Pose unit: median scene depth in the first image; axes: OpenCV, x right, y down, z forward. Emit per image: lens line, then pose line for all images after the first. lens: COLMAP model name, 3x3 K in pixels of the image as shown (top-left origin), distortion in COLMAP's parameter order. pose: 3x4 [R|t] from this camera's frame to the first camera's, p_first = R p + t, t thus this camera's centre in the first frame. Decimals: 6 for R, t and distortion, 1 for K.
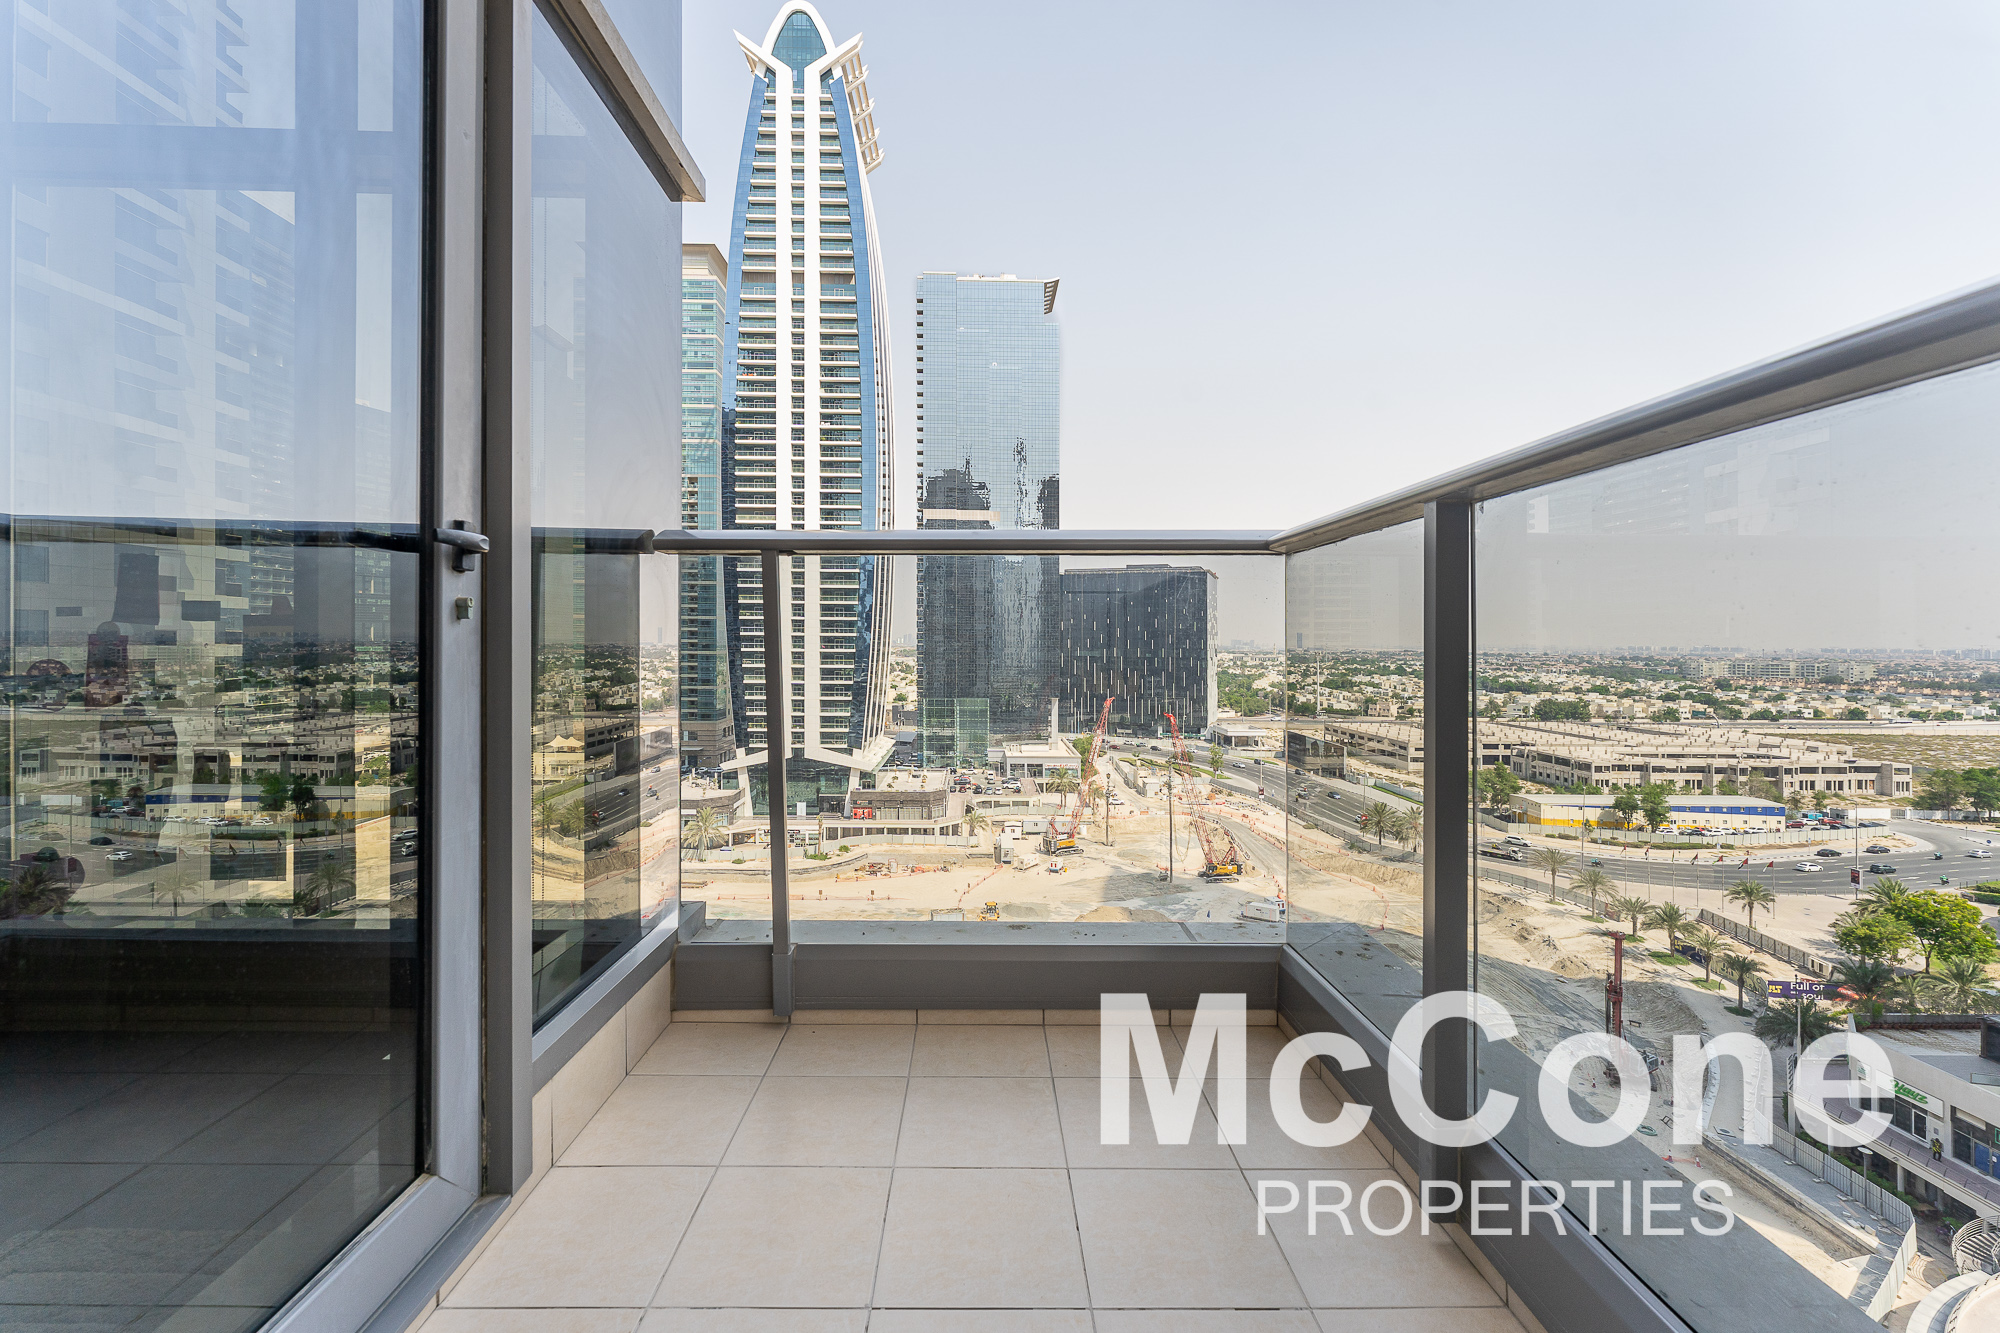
lens RADIAL K [[826.9, 0, 979.2], [0, 826.9, 639.7], [0, 0, 1]] dist [0.005399, -0.001679]
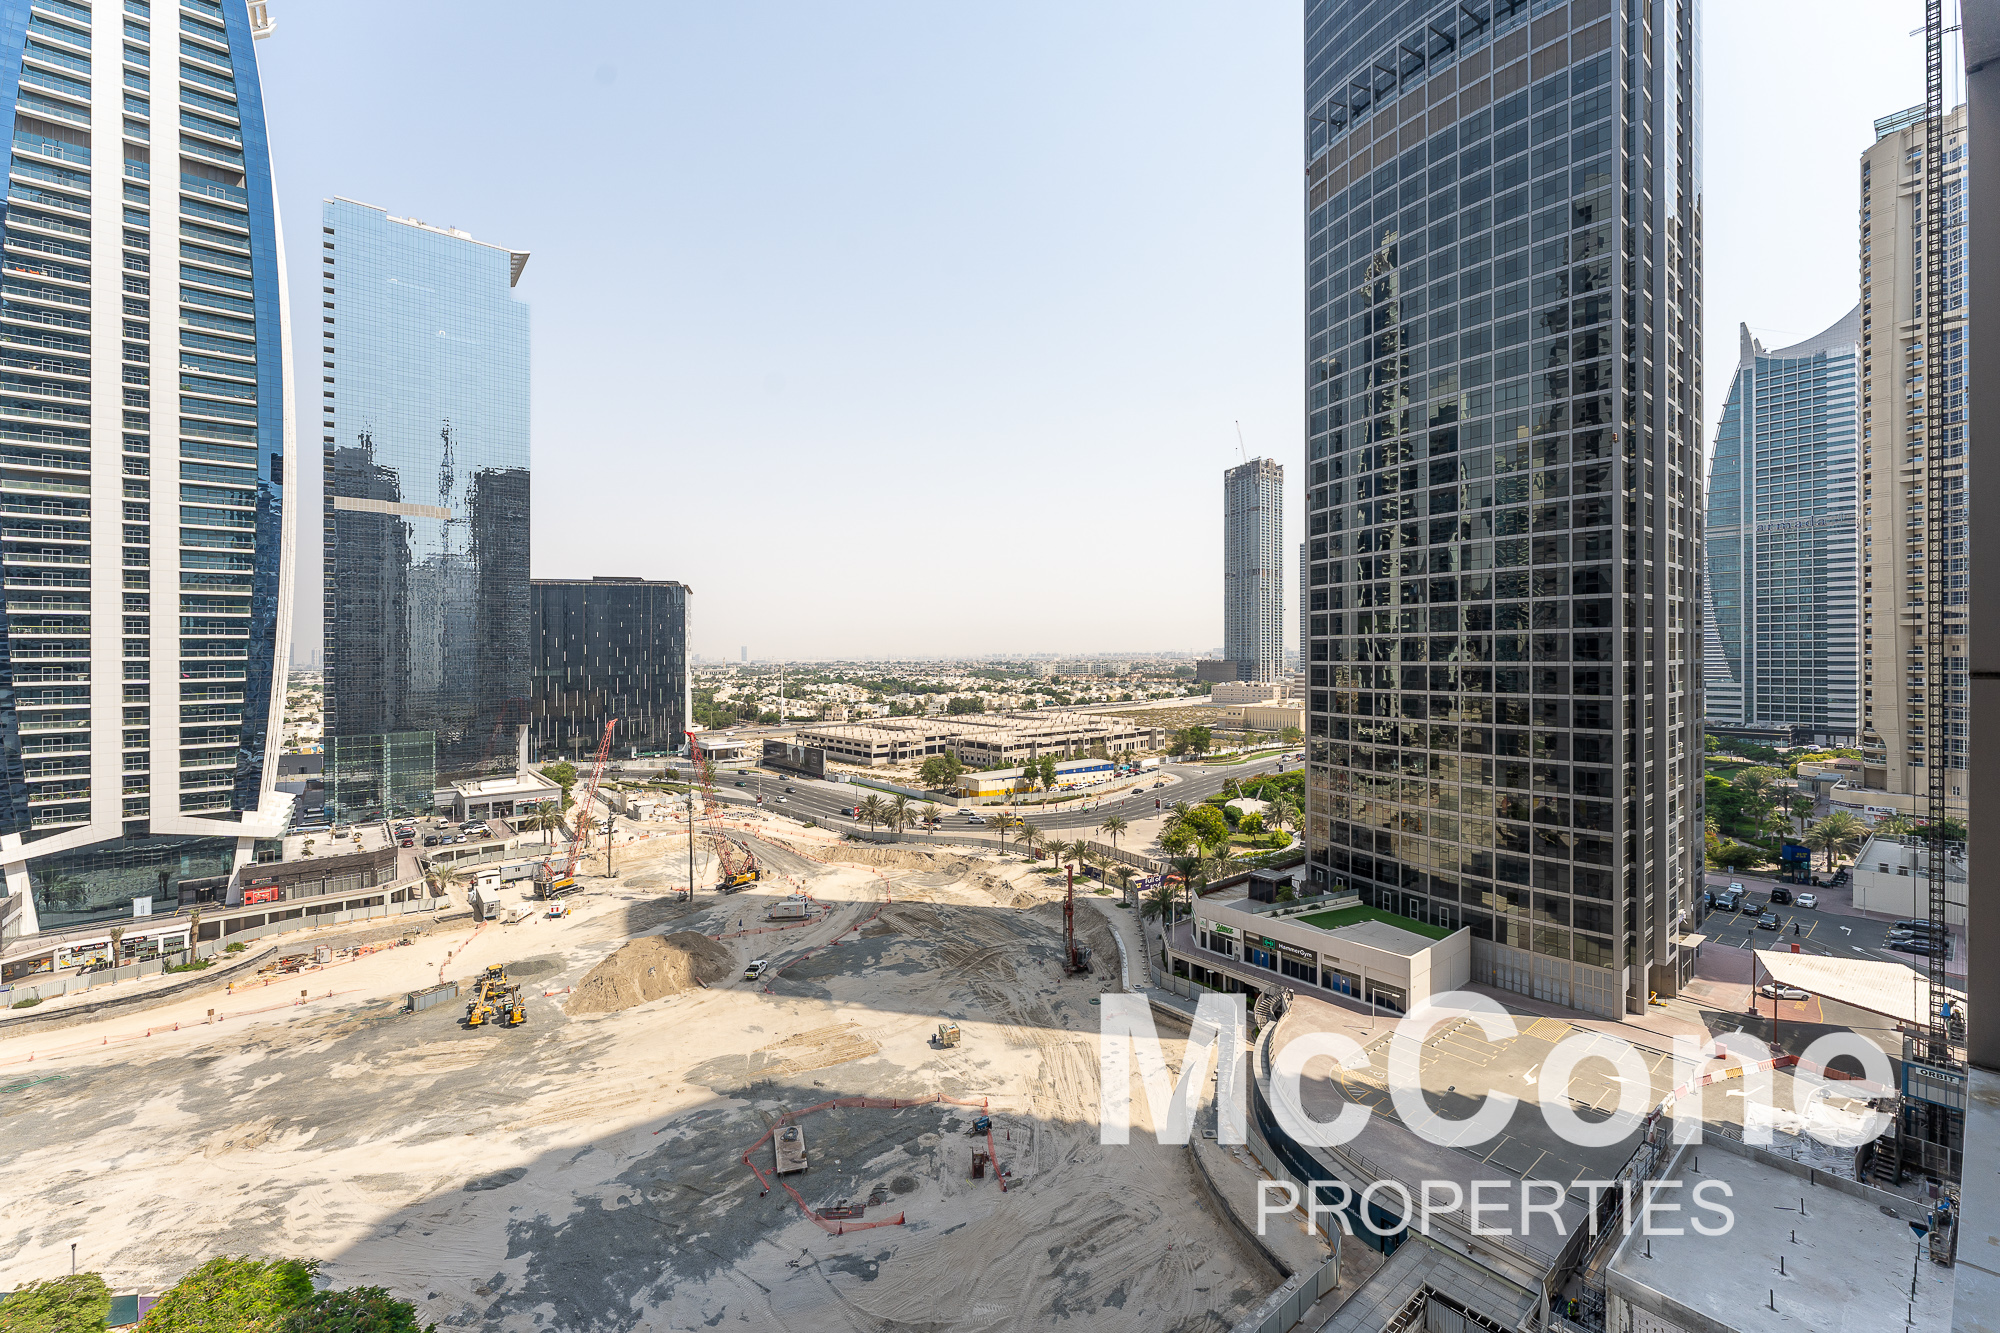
lens RADIAL K [[826.9, 0, 965.6], [0, 826.9, 654.3], [0, 0, 1]] dist [0.005399, -0.001679]
pose [[0.791439, -0.018508, 0.610968, -0.099196], [0.017721, 0.999816, 0.007332, -0.003502], [-0.610991, 0.005025, 0.791621, 0.012718]]
